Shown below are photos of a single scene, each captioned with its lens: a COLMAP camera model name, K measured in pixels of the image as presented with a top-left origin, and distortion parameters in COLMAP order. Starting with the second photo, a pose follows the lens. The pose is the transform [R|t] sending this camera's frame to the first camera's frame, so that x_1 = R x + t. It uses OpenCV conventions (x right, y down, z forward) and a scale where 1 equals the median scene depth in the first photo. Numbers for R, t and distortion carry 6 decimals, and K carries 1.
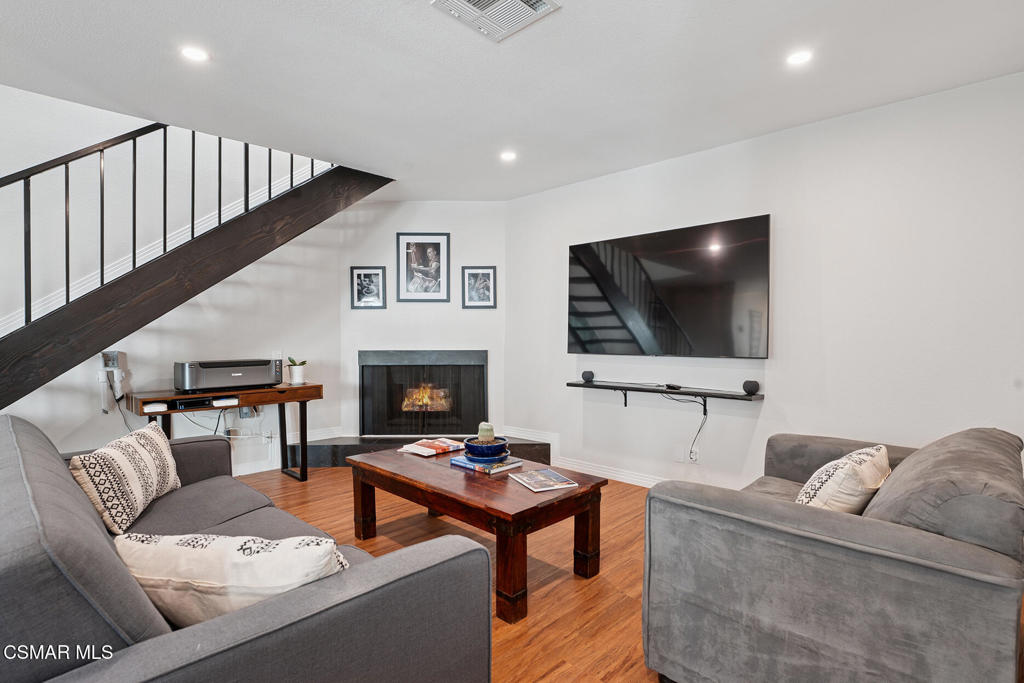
lens RADIAL K [[510.4, 0, 506.8], [0, 510.4, 341.3], [0, 0, 1]] dist [-0.001143, 0.000530]
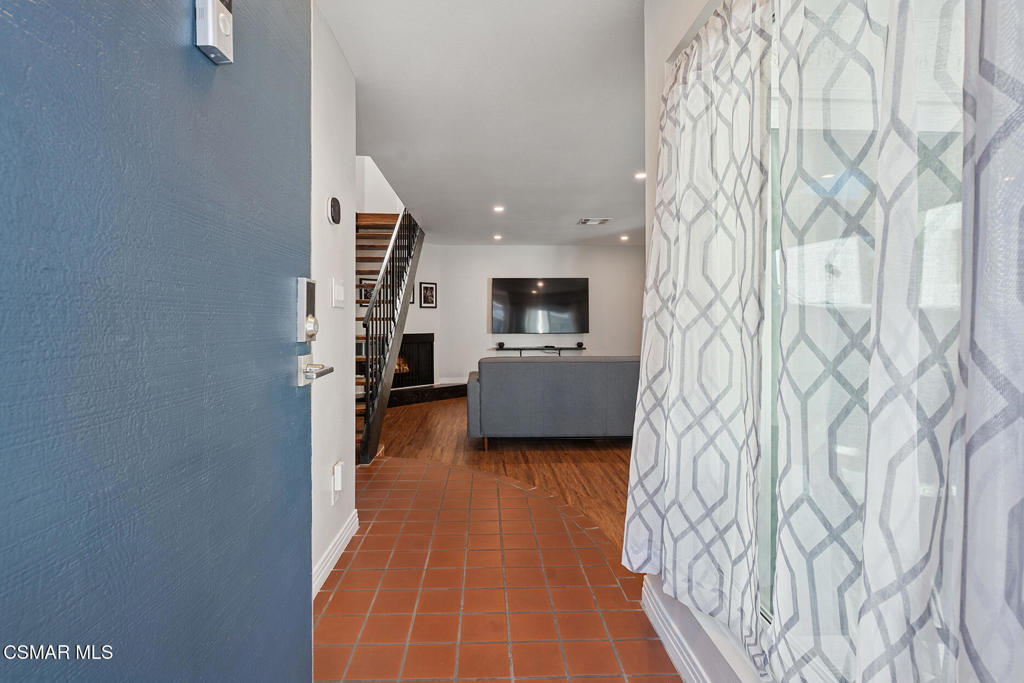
lens RADIAL K [[500.6, 0, 510.6], [0, 500.6, 321.8], [0, 0, 1]] dist [-0.015153, 0.000424]
pose [[0.680295, -0.000834, 0.732938, -1.156386], [0.010871, 0.999901, -0.008951, -0.002700], [-0.732858, 0.014057, 0.680237, -0.323005]]
